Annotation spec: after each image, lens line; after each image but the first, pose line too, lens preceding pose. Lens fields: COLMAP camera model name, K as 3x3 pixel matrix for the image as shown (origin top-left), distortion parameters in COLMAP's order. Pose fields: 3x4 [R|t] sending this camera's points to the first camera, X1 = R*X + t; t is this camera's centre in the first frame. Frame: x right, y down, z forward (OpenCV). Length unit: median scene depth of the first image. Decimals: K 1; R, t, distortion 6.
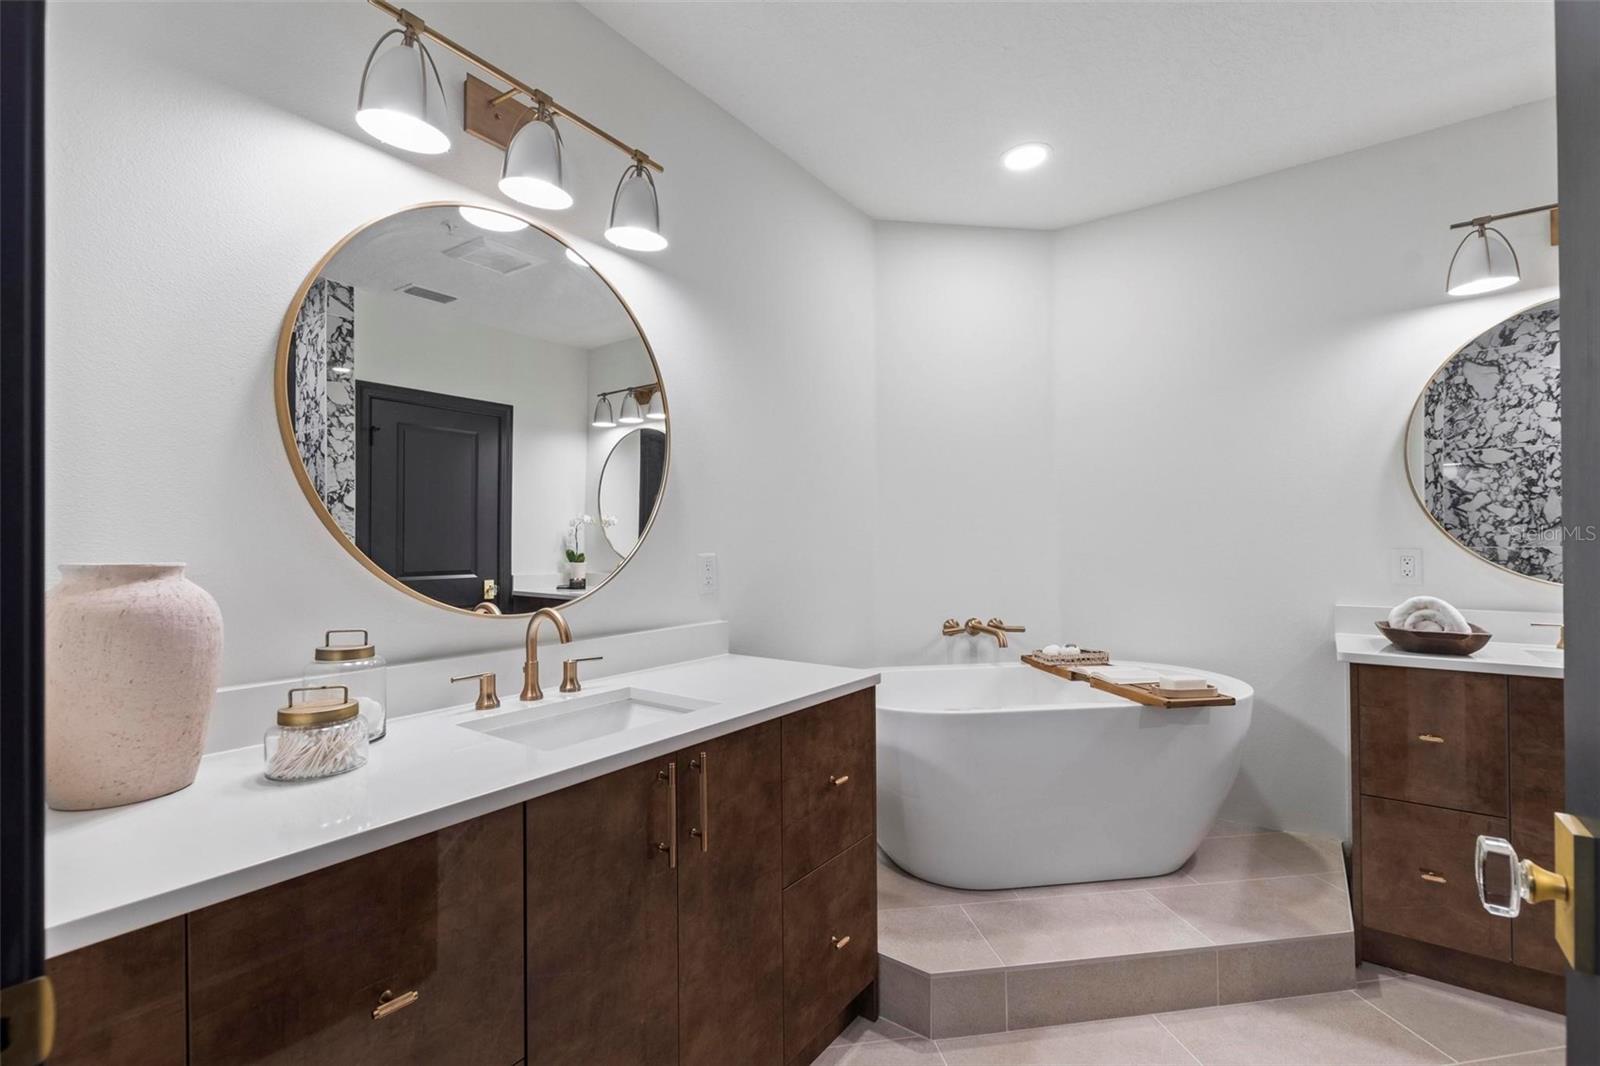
lens RADIAL K [[698.5, 0, 791.9], [0, 698.5, 541.4], [0, 0, 1]] dist [0.003679, -0.000357]
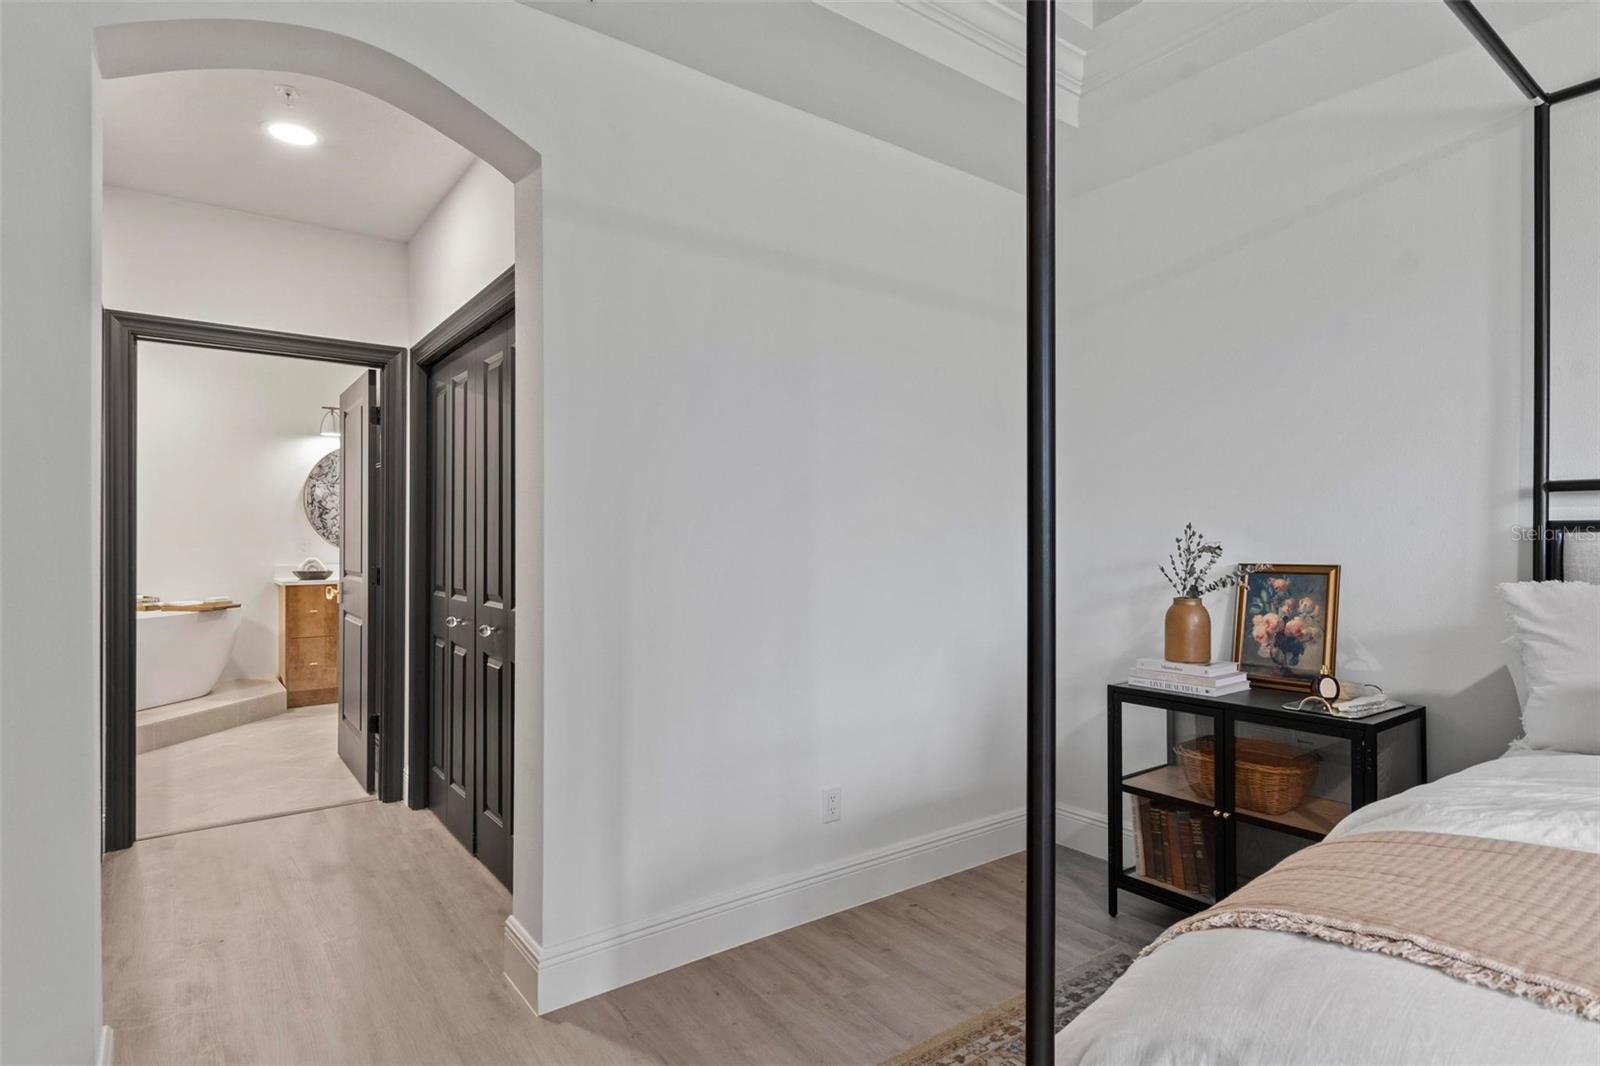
lens RADIAL K [[833.7, 0, 804.6], [0, 833.7, 537.4], [0, 0, 1]] dist [0.000475, 0.000137]
pose [[0.280373, 0.008243, 0.959856, -1.422310], [-0.010080, 0.999933, -0.005643, 0.003414], [-0.959838, -0.008093, 0.280437, -1.483260]]
